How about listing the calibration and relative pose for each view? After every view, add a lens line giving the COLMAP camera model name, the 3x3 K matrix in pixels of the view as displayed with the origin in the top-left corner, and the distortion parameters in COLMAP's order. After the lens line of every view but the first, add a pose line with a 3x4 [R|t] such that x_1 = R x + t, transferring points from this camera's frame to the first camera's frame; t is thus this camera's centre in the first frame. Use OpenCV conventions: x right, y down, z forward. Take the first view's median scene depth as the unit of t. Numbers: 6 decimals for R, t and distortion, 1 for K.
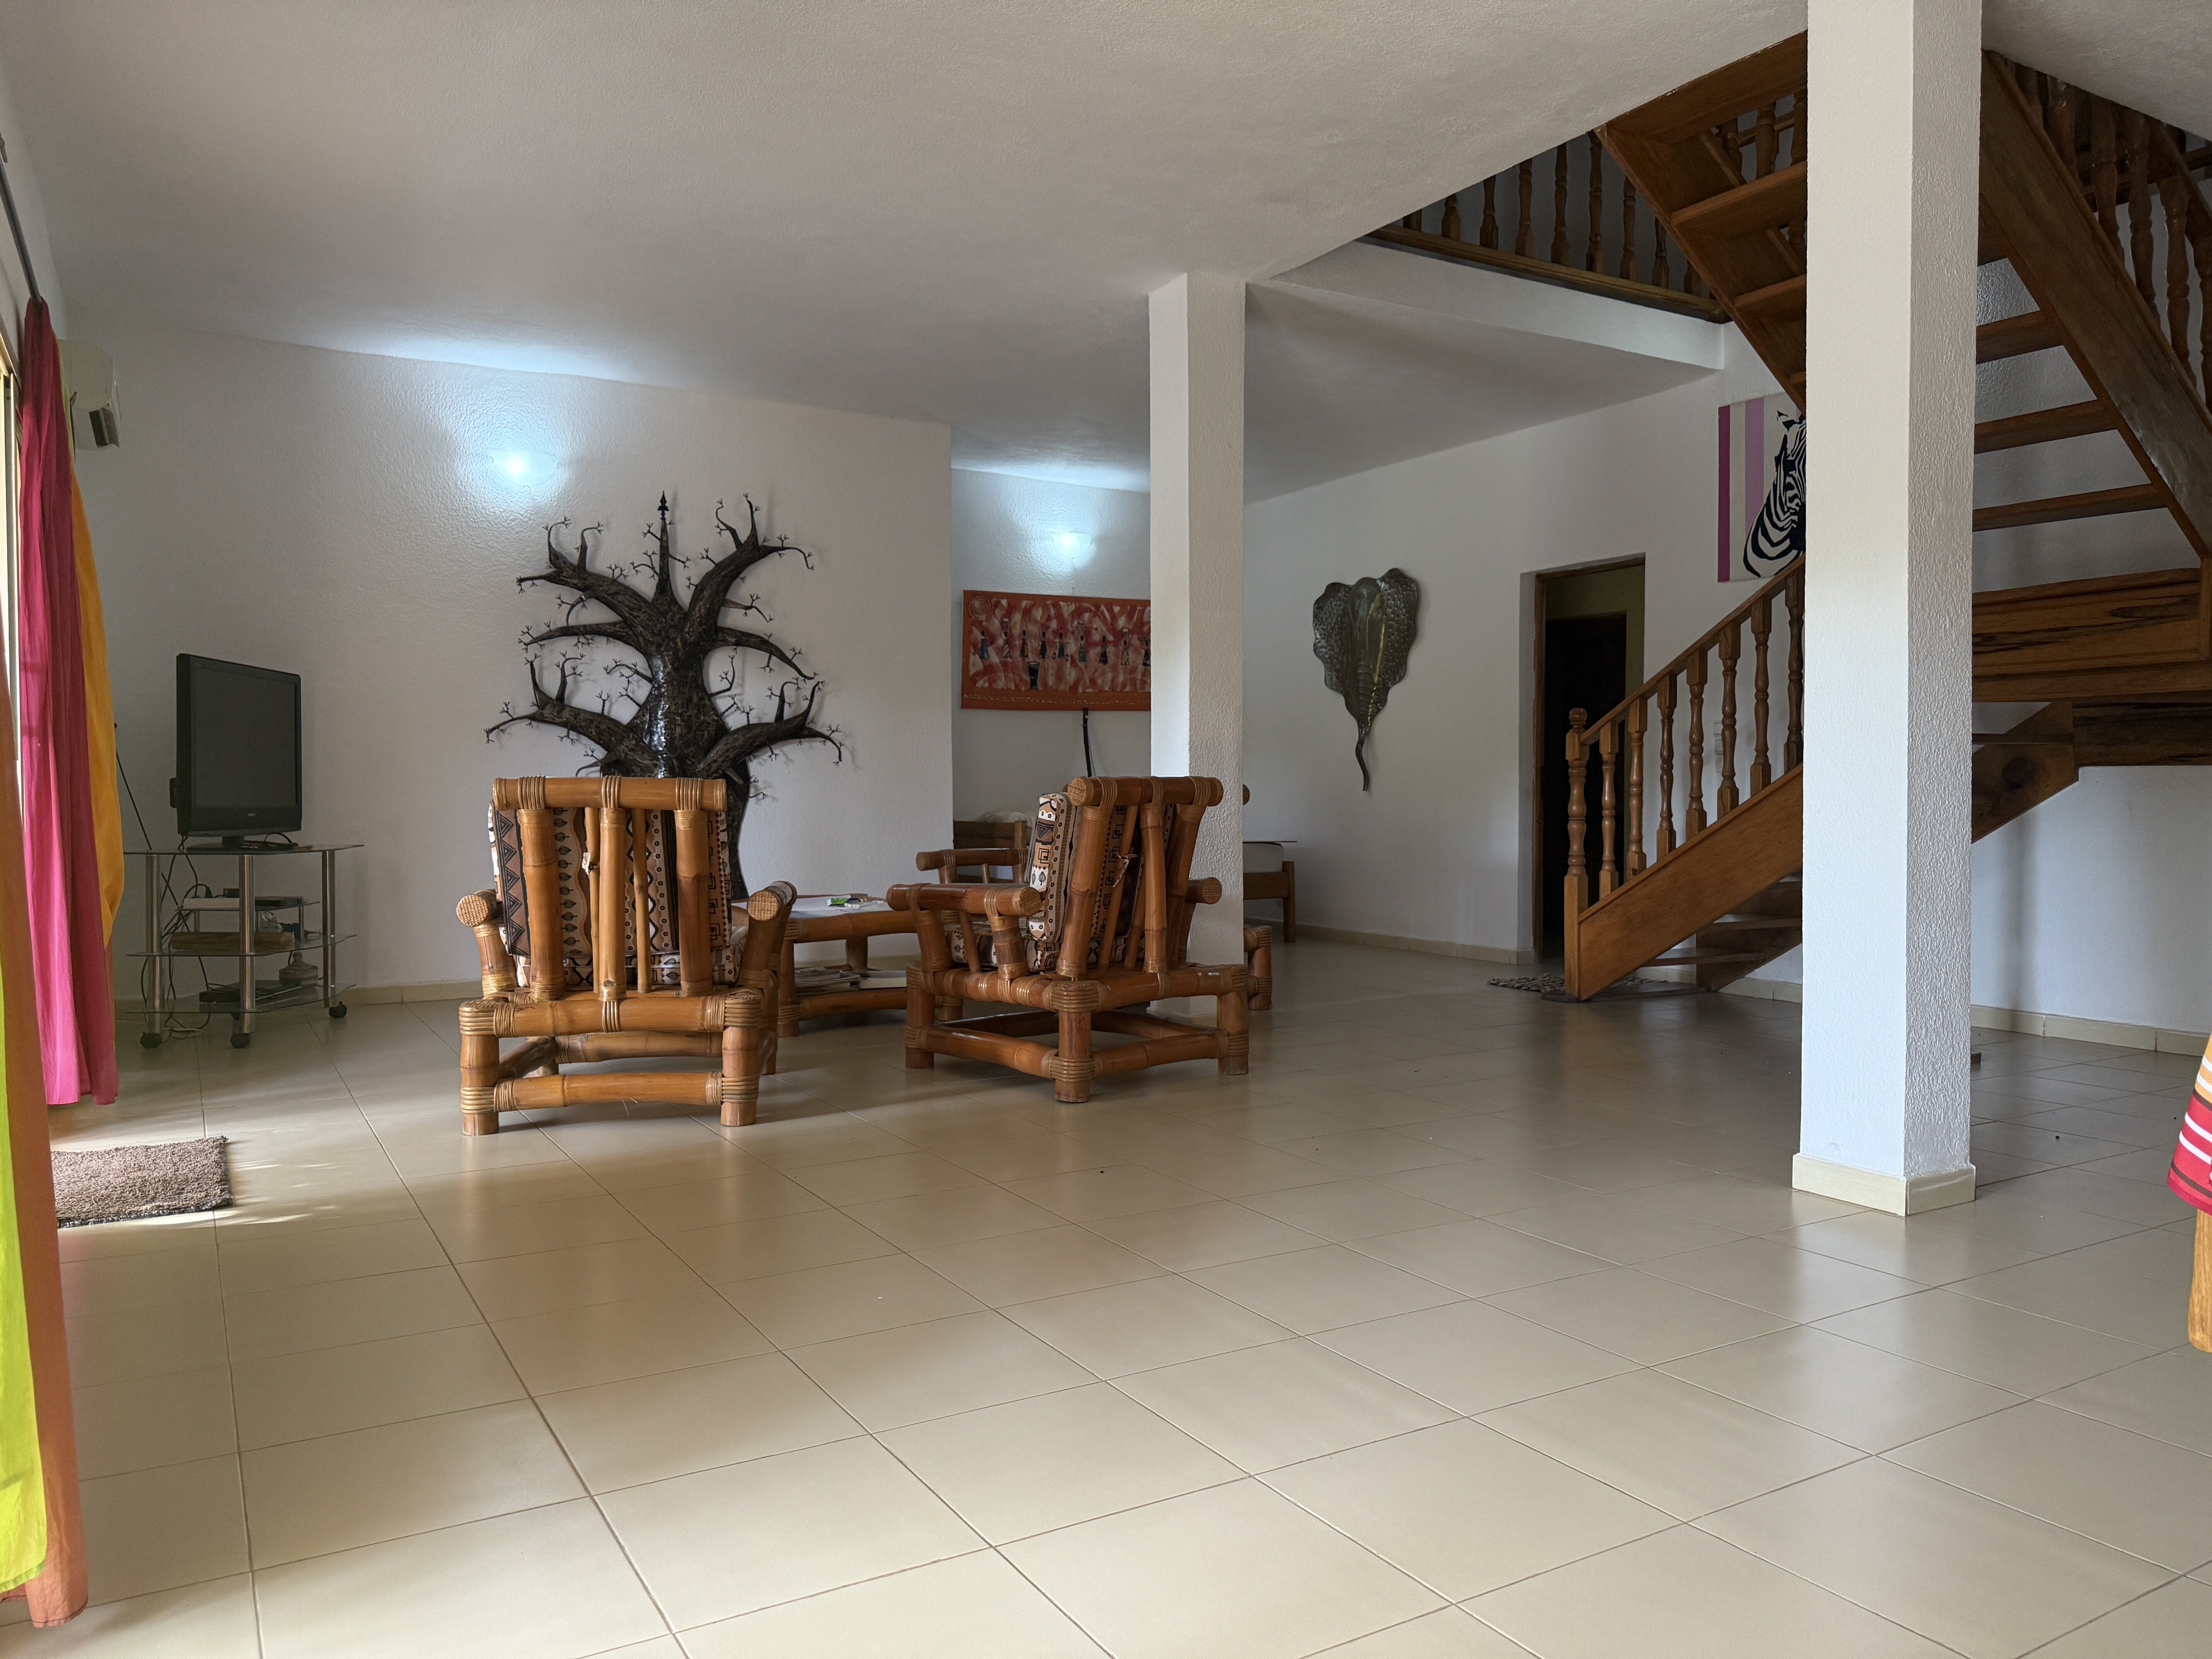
lens RADIAL K [[1560.9, 0, 1107.3], [0, 1560.9, 833.8], [0, 0, 1]] dist [0.064869, -0.077009]
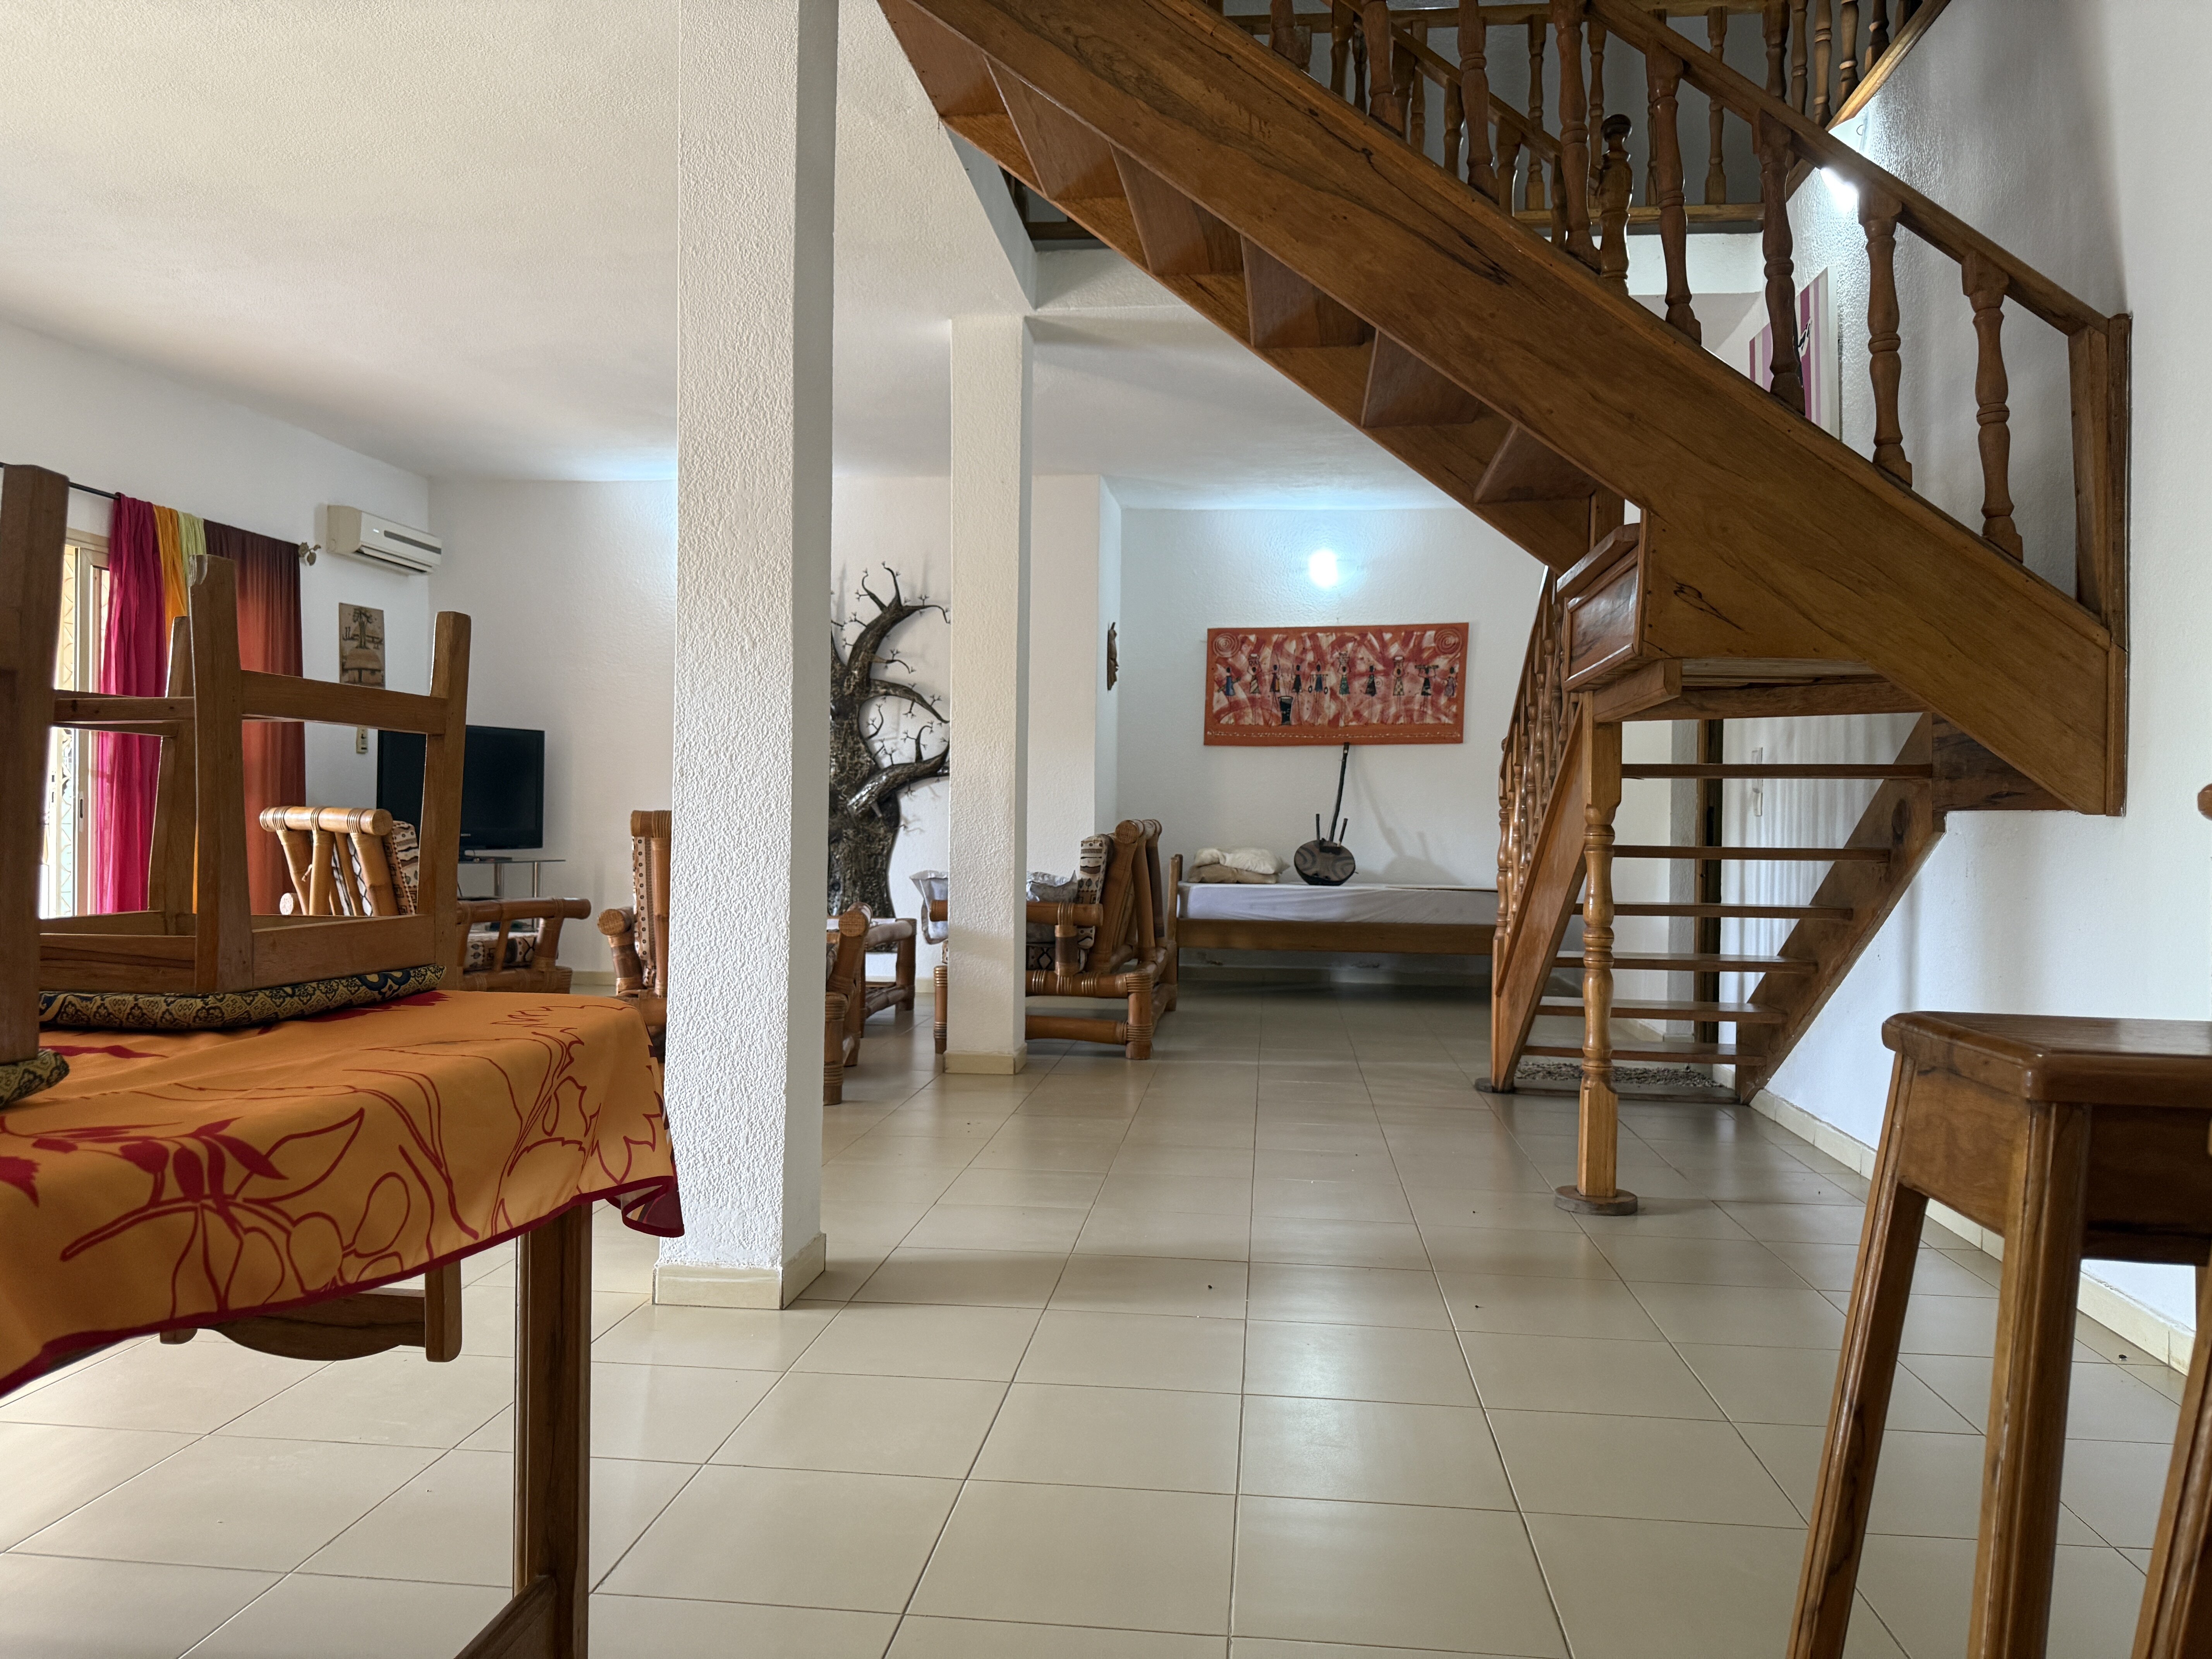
lens RADIAL K [[1560.9, 0, 1094.1], [0, 1560.9, 820.1], [0, 0, 1]] dist [0.064869, -0.077009]
pose [[0.778278, 0.013239, -0.627781, 0.480357], [-0.033307, 0.999241, -0.020218, -0.009258], [0.627036, 0.036644, 0.778128, 0.170522]]
